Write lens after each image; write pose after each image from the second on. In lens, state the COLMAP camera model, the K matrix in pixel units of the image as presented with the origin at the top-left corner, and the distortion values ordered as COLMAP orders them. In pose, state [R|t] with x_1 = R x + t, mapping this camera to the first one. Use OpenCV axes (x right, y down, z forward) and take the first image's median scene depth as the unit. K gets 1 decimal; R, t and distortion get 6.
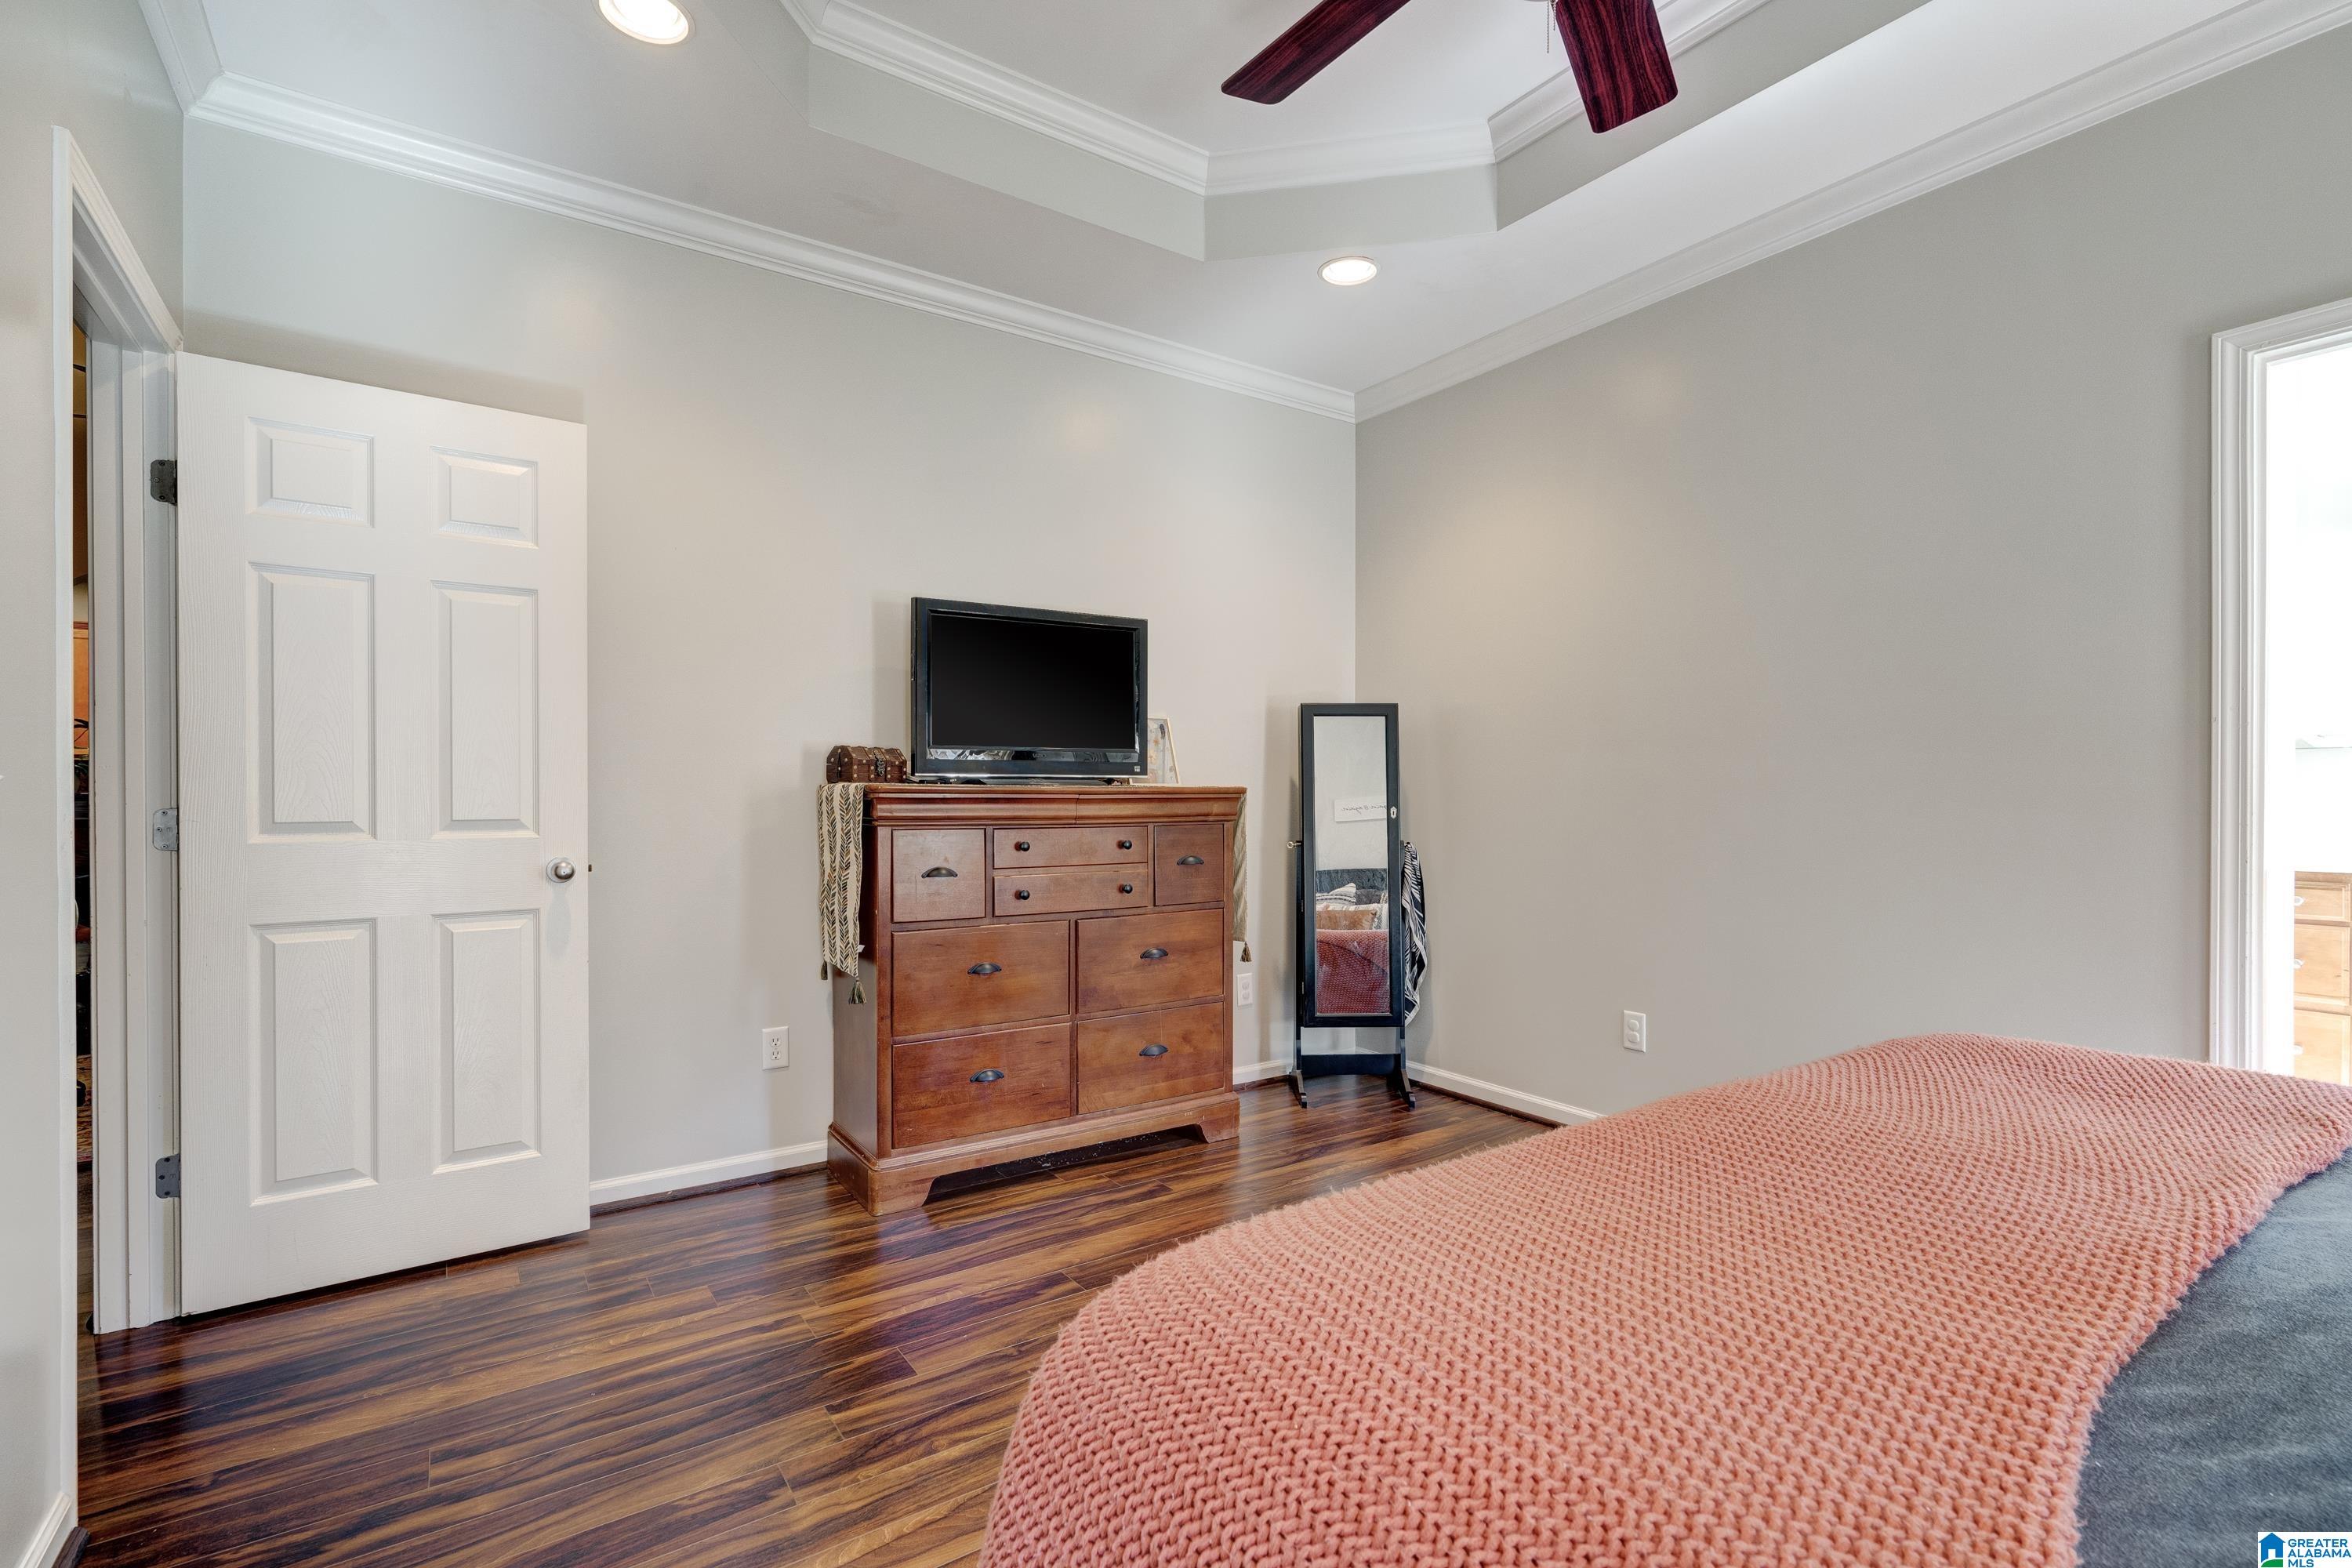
lens RADIAL K [[1074.6, 0, 1186.3], [0, 1074.6, 790.6], [0, 0, 1]] dist [-0.009607, 0.001492]
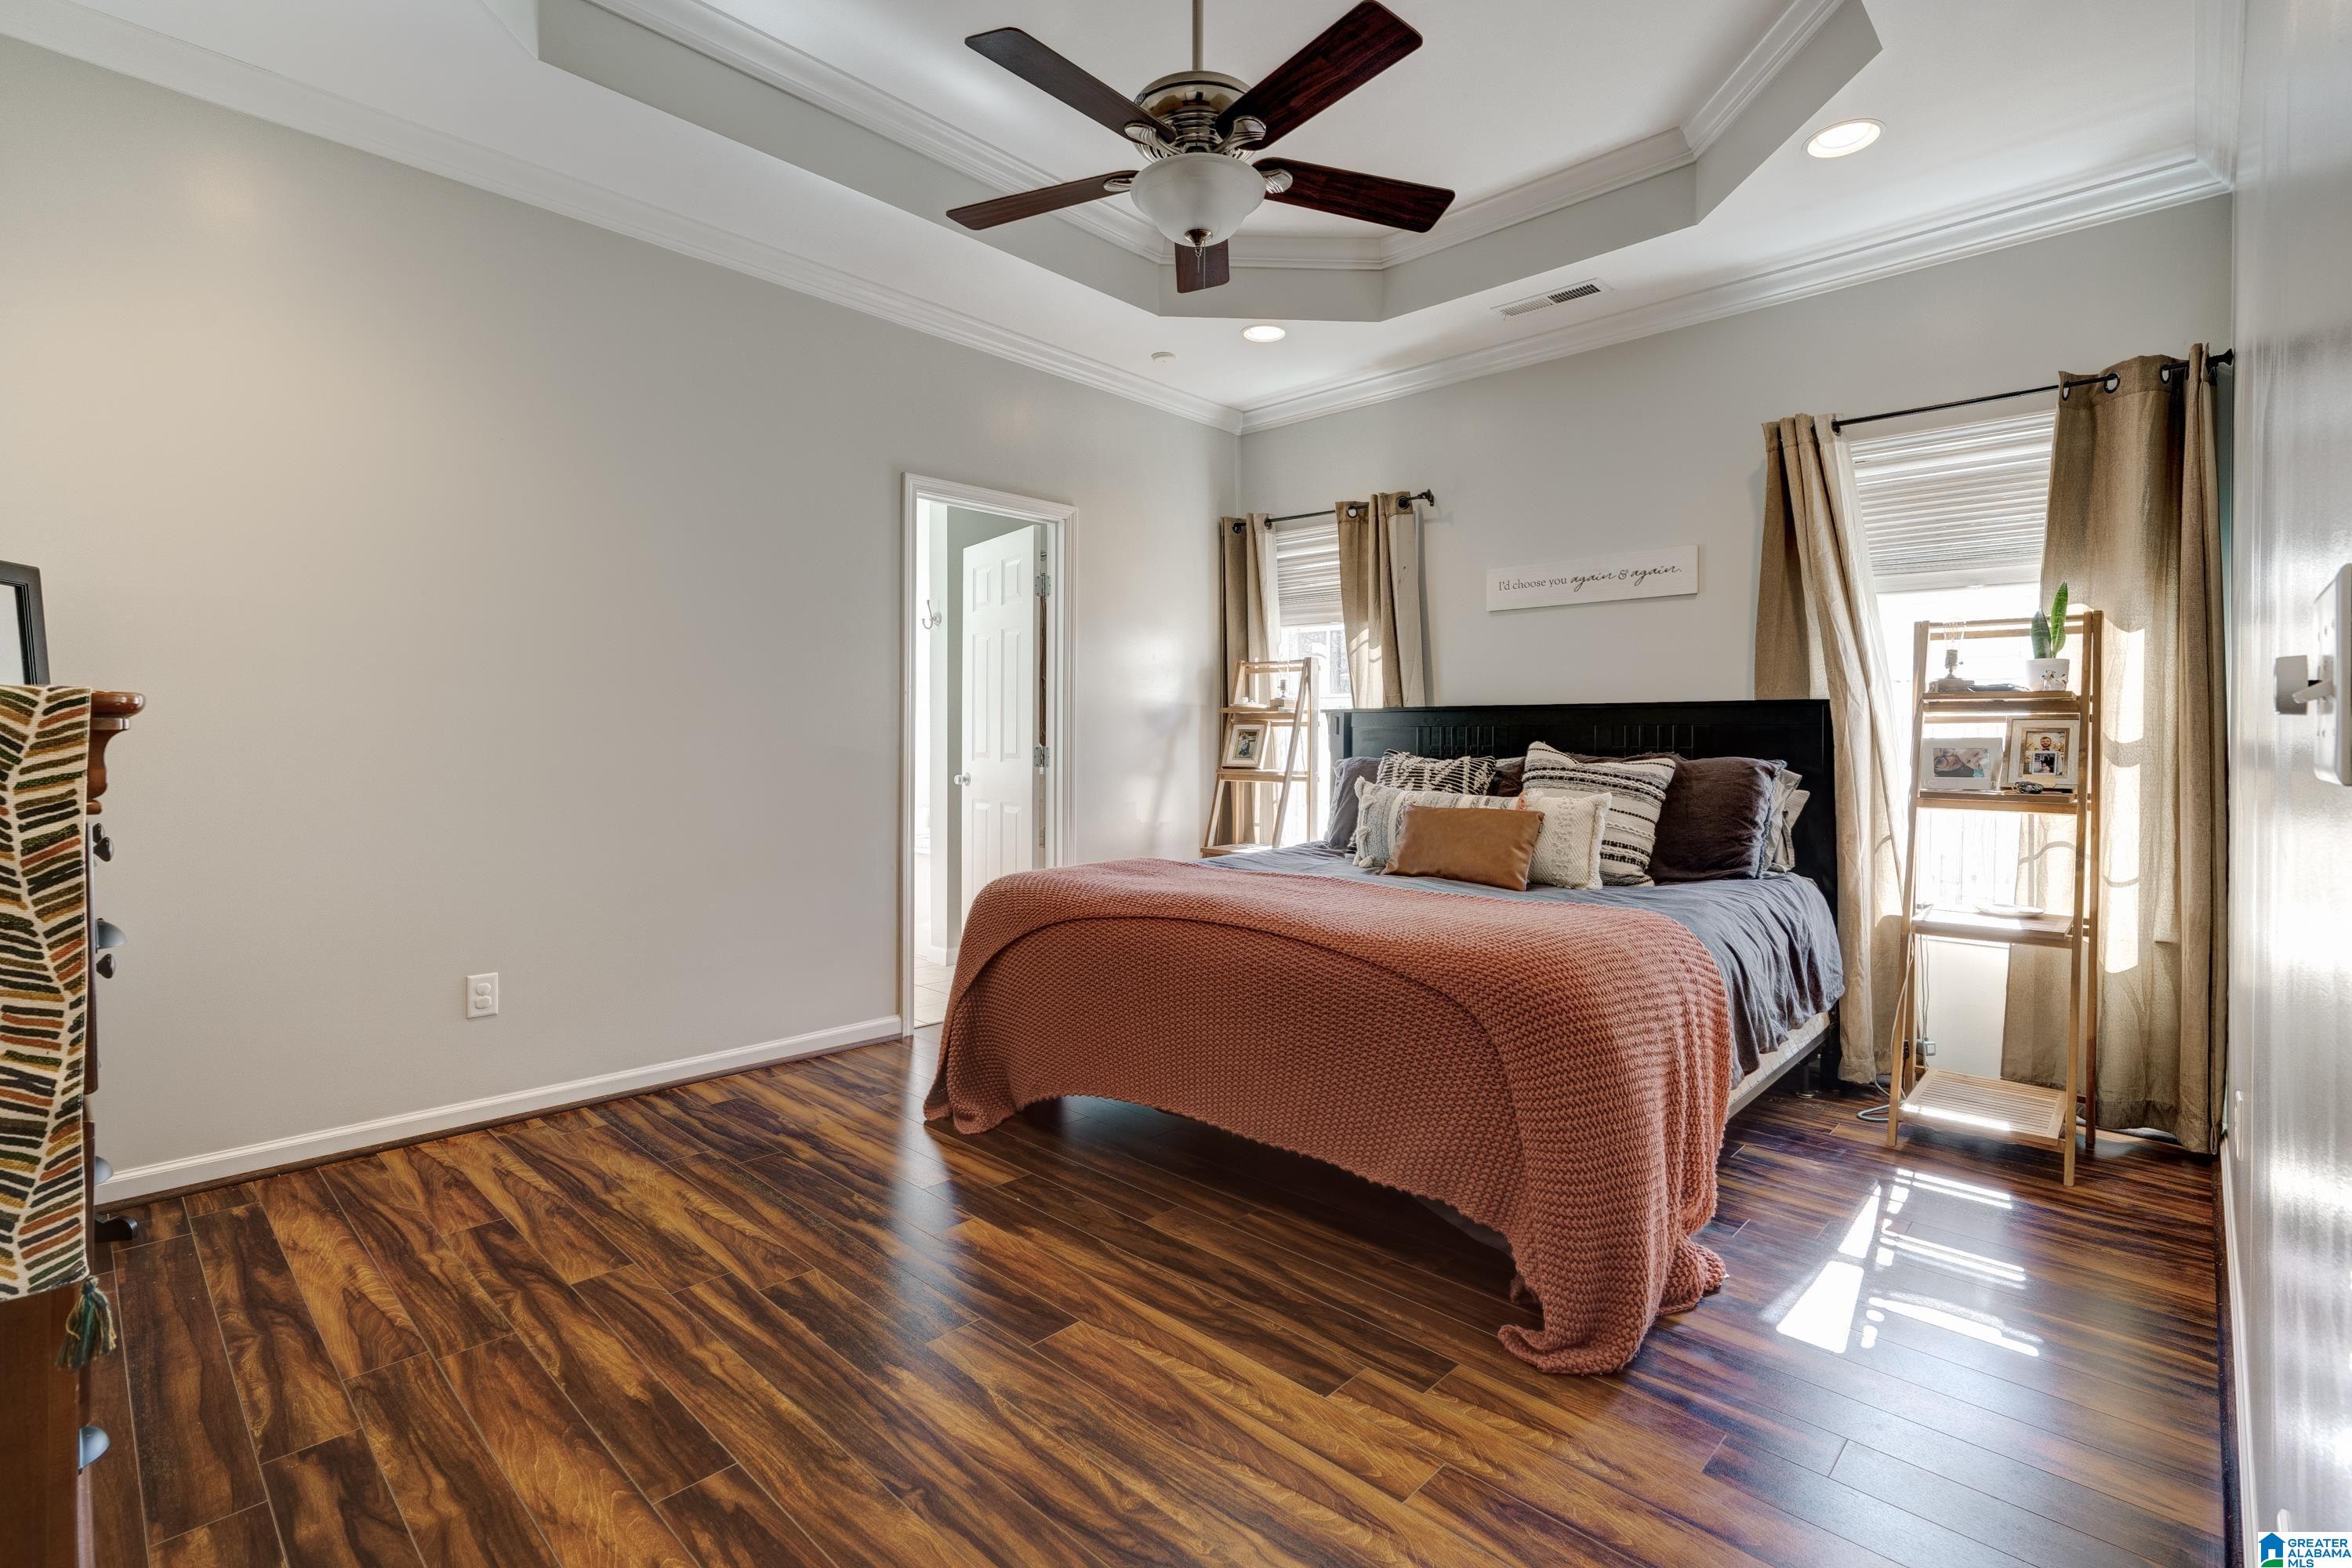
lens RADIAL K [[1074.6, 0, 1165.4], [0, 1074.6, 736.5], [0, 0, 1]] dist [-0.009607, 0.001492]
pose [[-0.201070, 0.004553, 0.979566, -0.901694], [-0.004121, 0.999976, -0.005493, 0.017498], [-0.979568, -0.005141, -0.201047, 0.981088]]
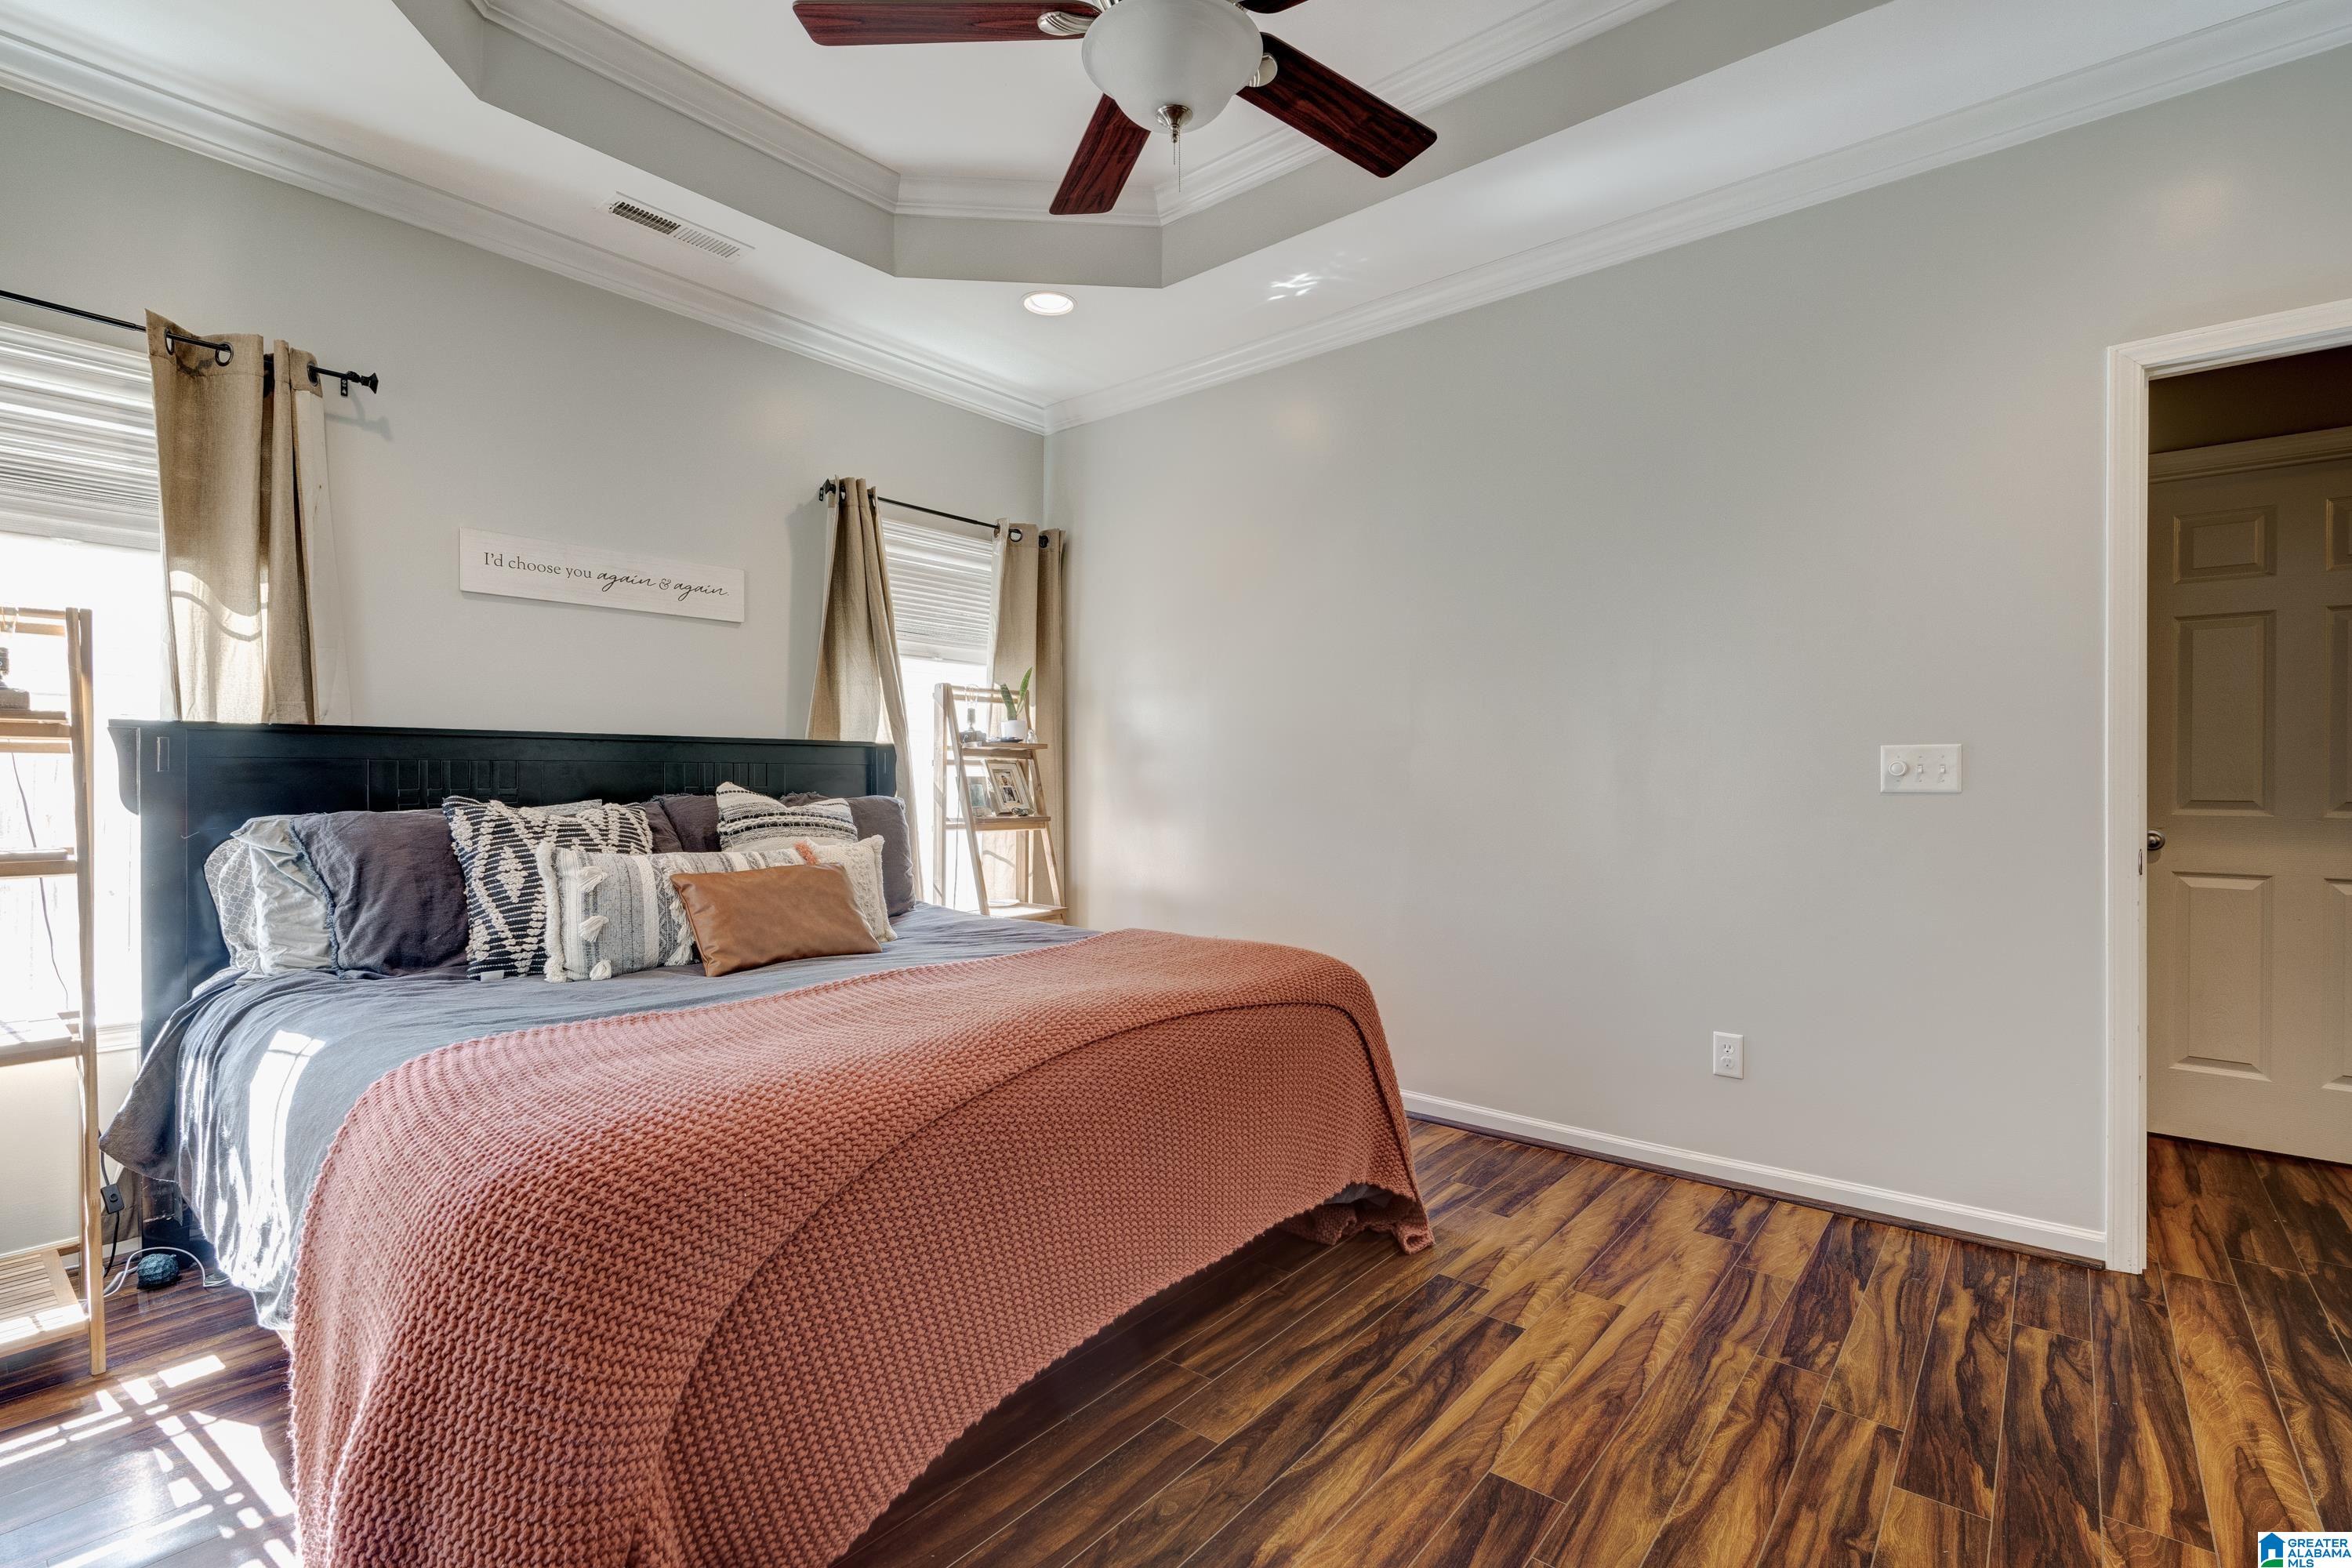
lens RADIAL K [[1074.6, 0, 1169.5], [0, 1074.6, 785.9], [0, 0, 1]] dist [-0.009607, 0.001492]
pose [[-0.962041, 0.002335, -0.272897, 0.482119], [-0.000557, 0.999944, 0.010521, 0.003072], [0.272906, 0.010274, -0.961986, 1.561399]]
